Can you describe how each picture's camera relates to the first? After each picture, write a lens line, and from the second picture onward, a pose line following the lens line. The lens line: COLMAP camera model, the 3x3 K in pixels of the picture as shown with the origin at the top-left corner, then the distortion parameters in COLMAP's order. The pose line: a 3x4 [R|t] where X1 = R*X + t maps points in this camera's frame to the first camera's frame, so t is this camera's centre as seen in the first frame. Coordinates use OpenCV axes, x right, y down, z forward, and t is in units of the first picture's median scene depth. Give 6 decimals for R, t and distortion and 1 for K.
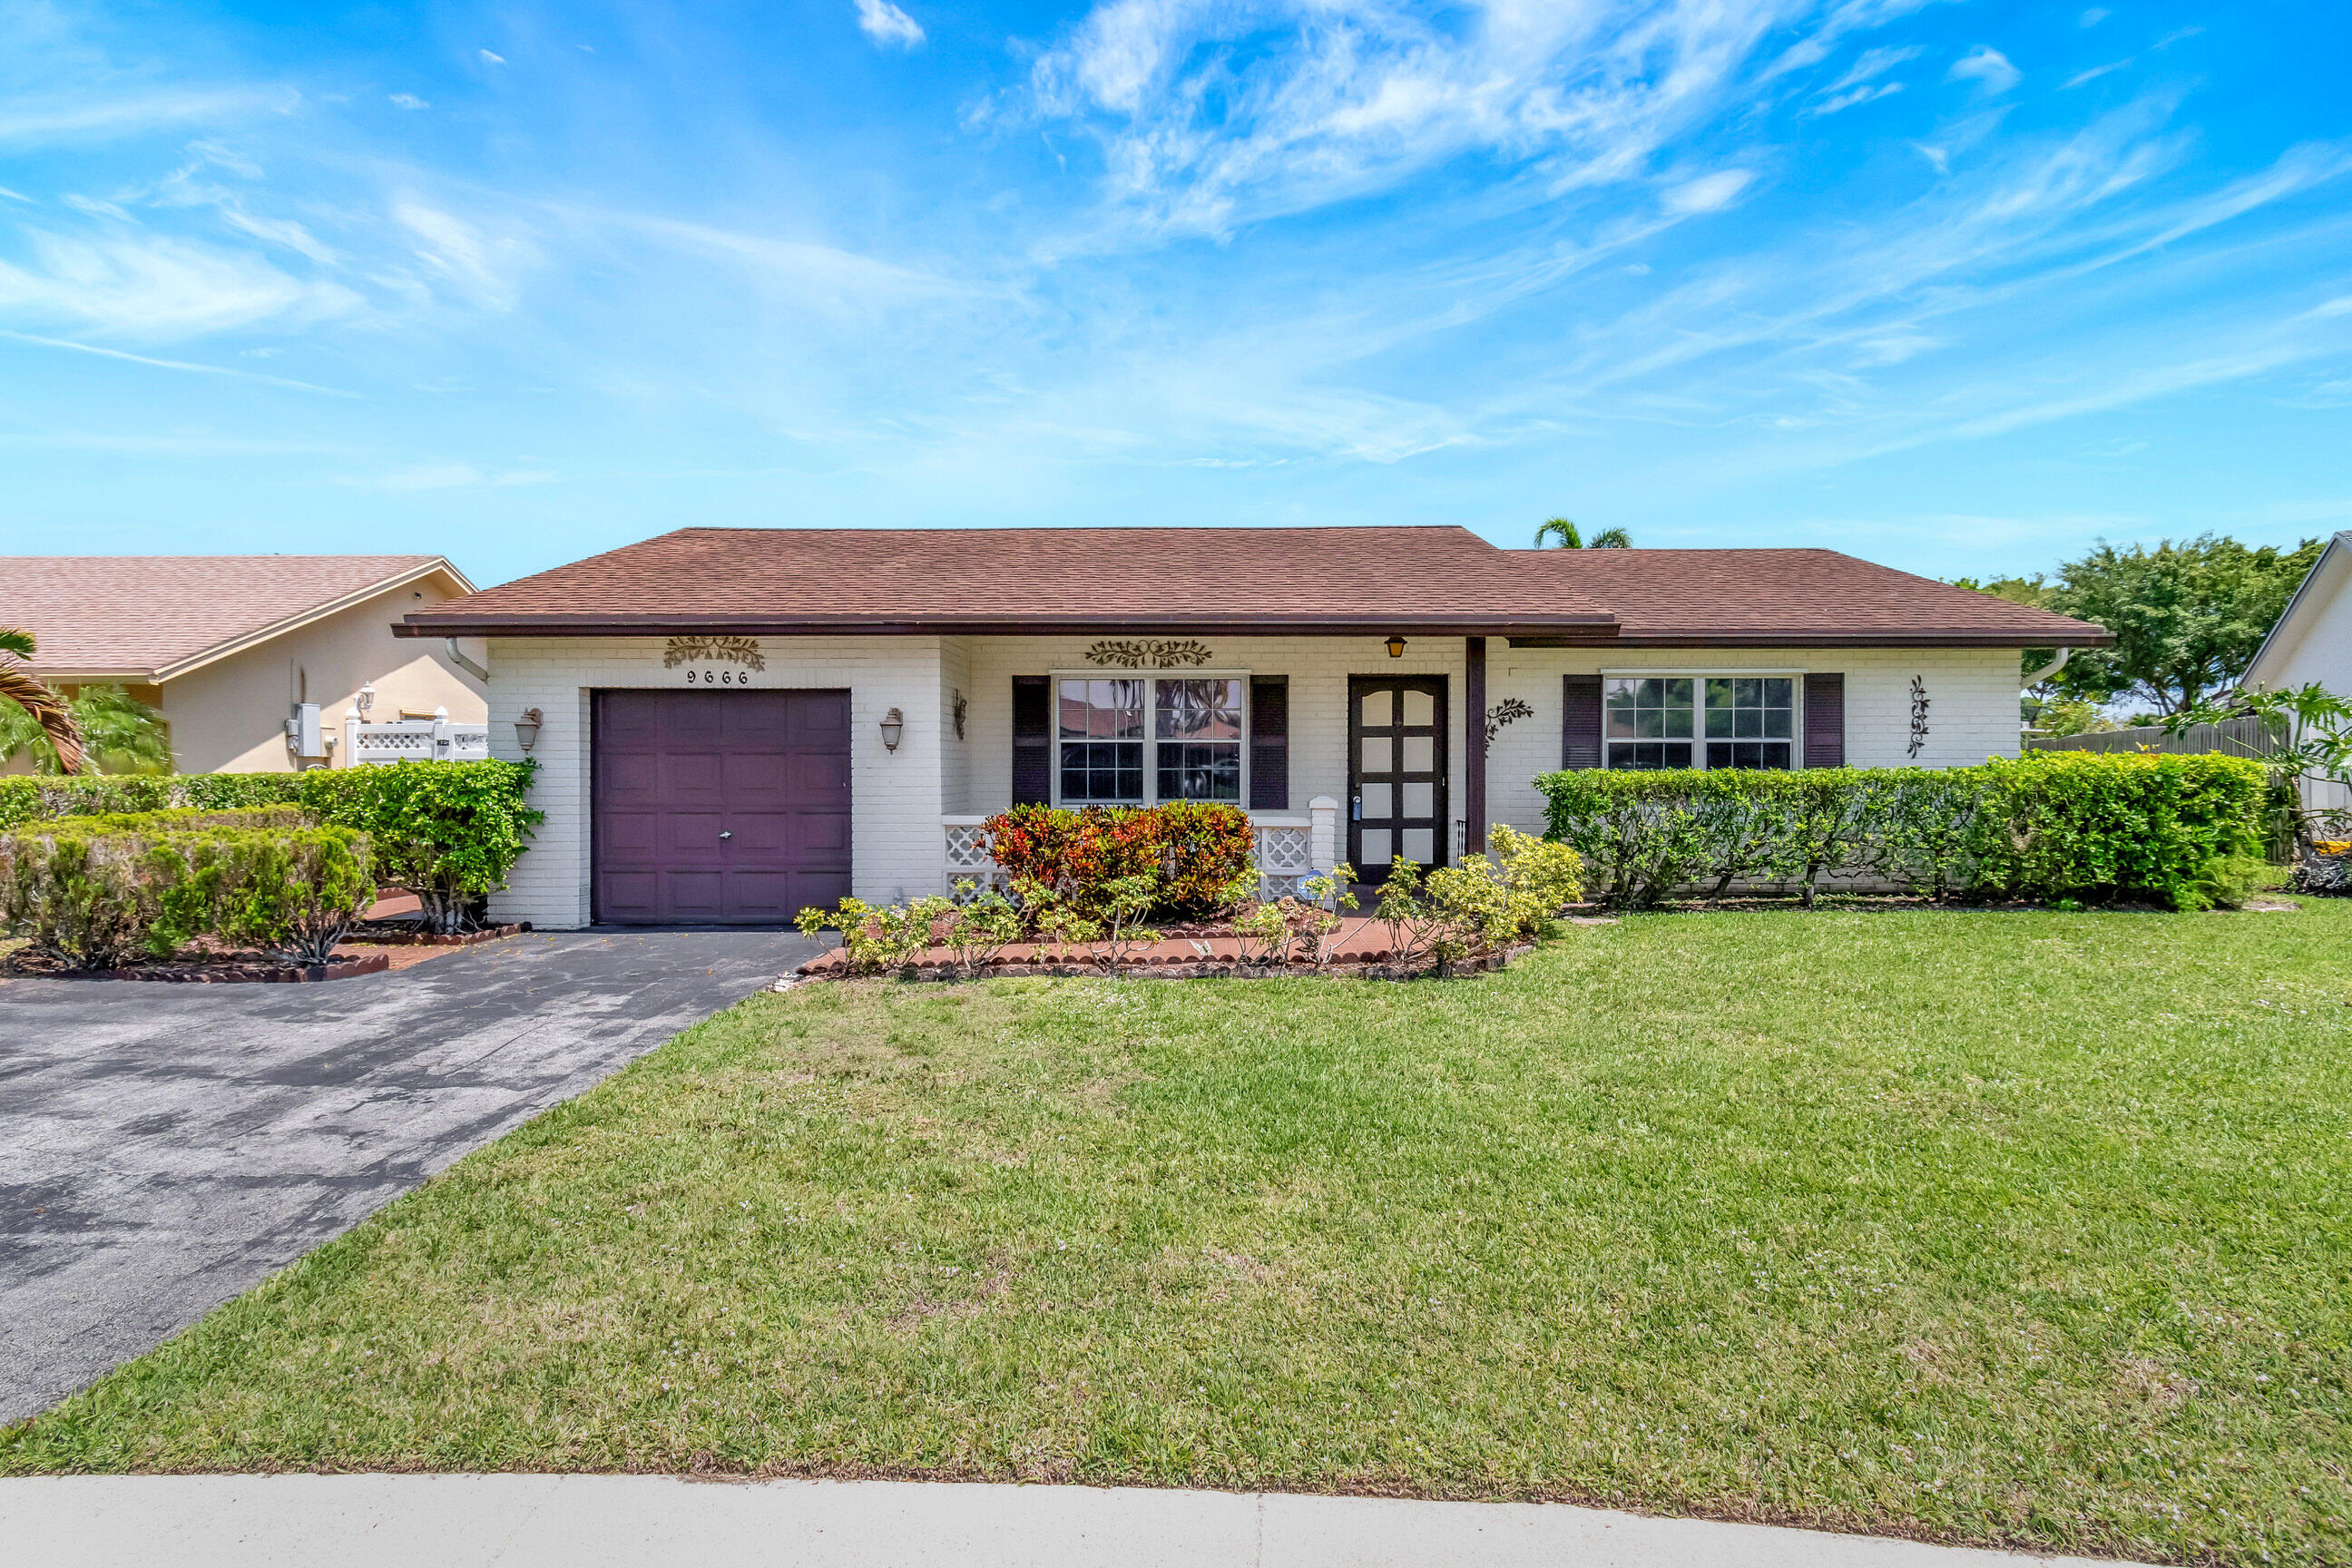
lens RADIAL K [[1090.8, 0, 1175.2], [0, 1090.8, 765.6], [0, 0, 1]] dist [-0.000143, -0.000096]
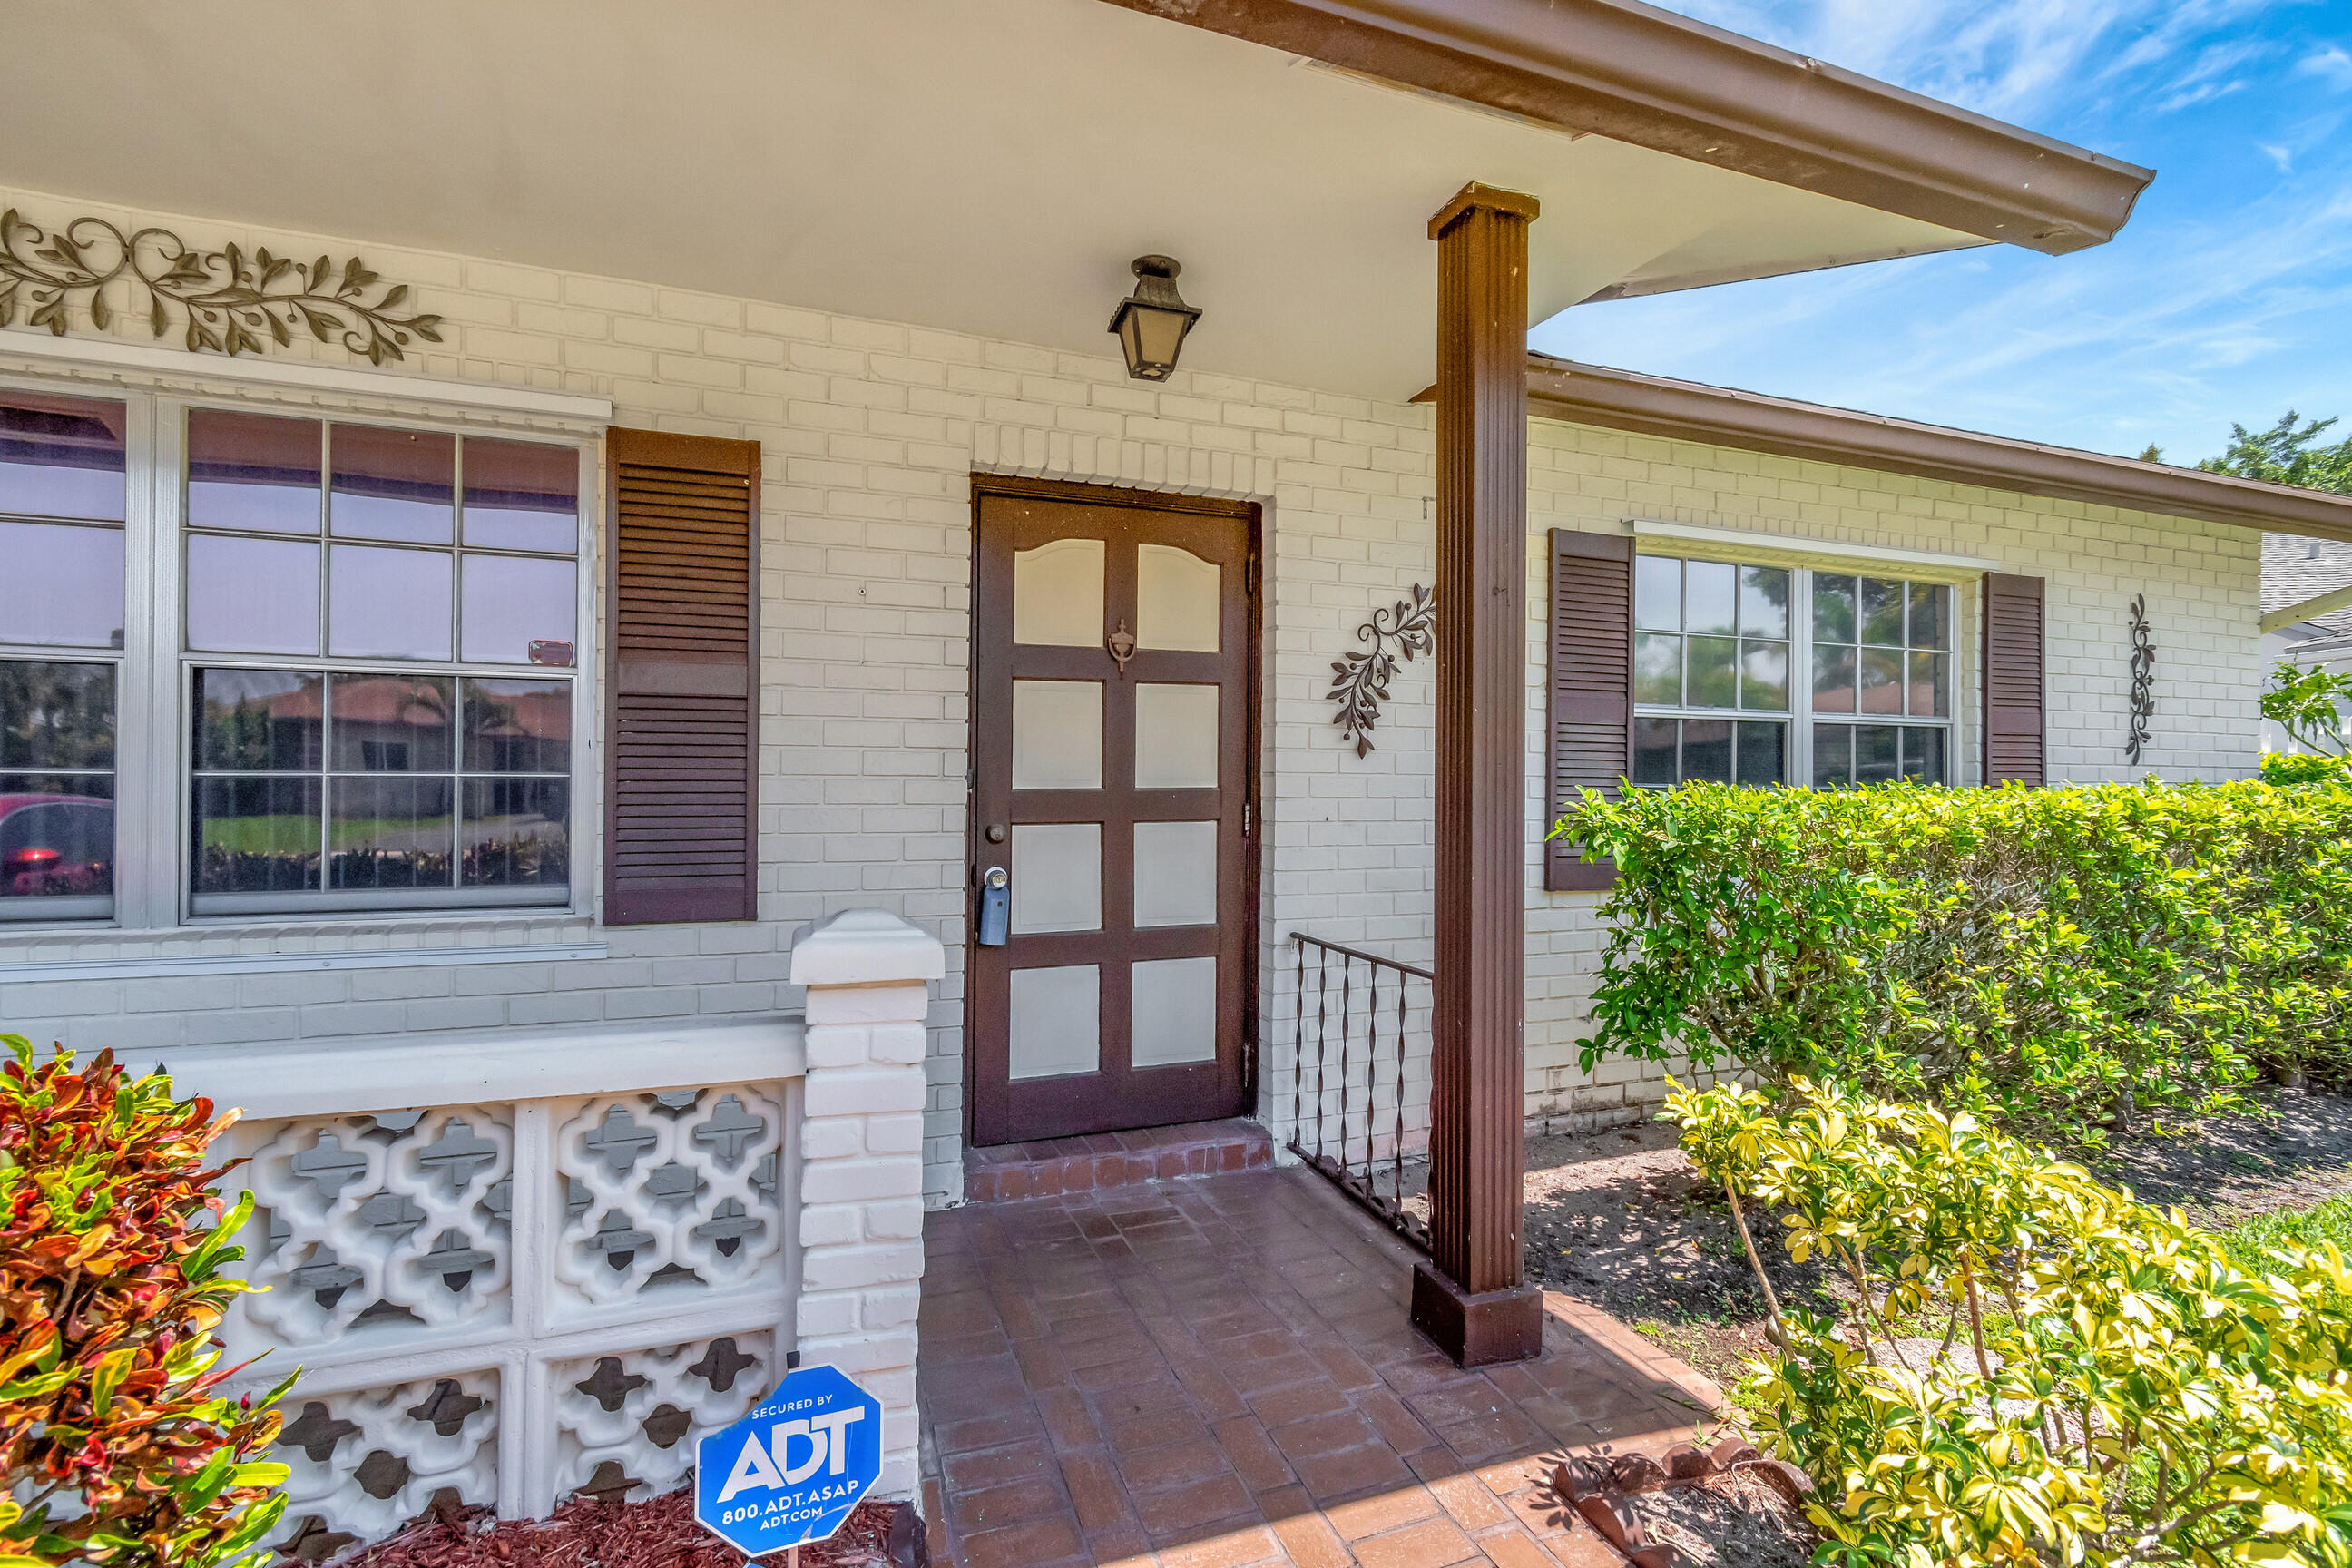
lens RADIAL K [[1067.8, 0, 1175.0], [0, 1067.8, 771.4], [0, 0, 1]] dist [-0.000217, 0.000011]
pose [[0.925778, 0.009599, 0.377945, 0.601297], [-0.007063, 0.999942, -0.008096, 0.018545], [-0.378001, 0.004825, 0.925793, 4.262449]]
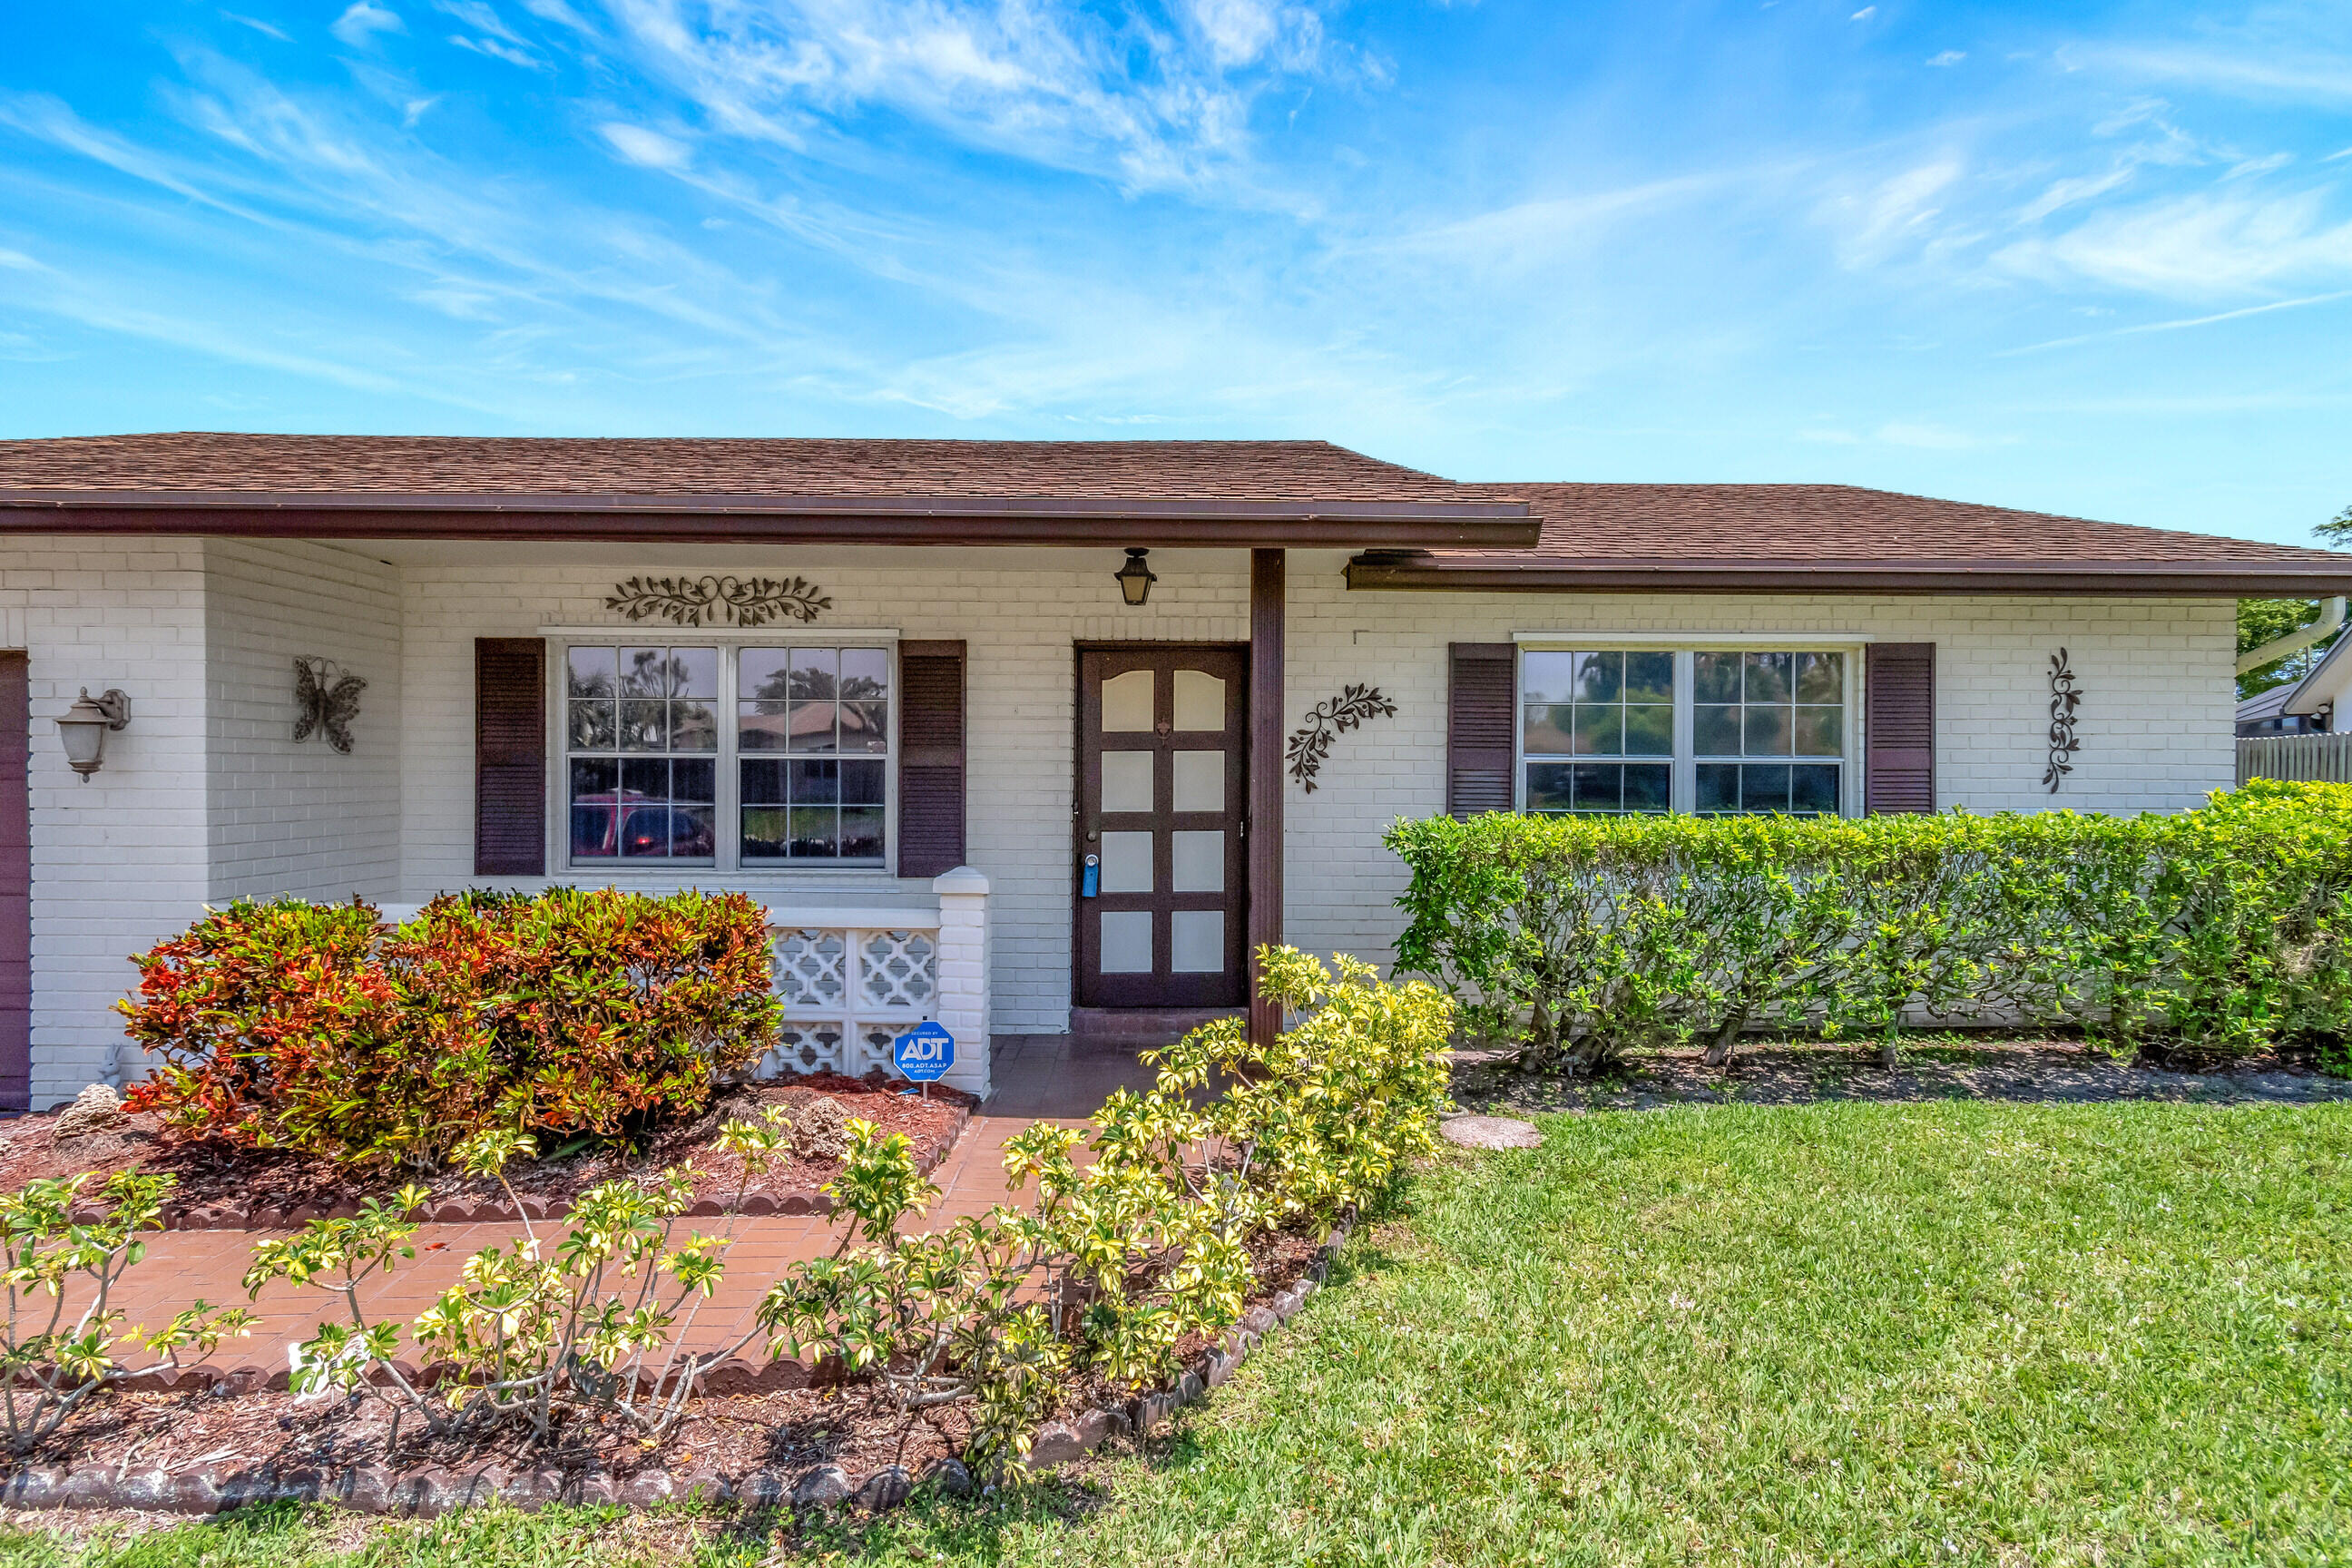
lens RADIAL K [[1107.7, 0, 1147.4], [0, 1107.7, 777.1], [0, 0, 1]] dist [0.000711, -0.000063]
pose [[0.999498, 0.004380, 0.031386, 1.086033], [-0.004506, 0.999982, 0.003941, -0.089858], [-0.031368, -0.004080, 0.999500, 2.563864]]
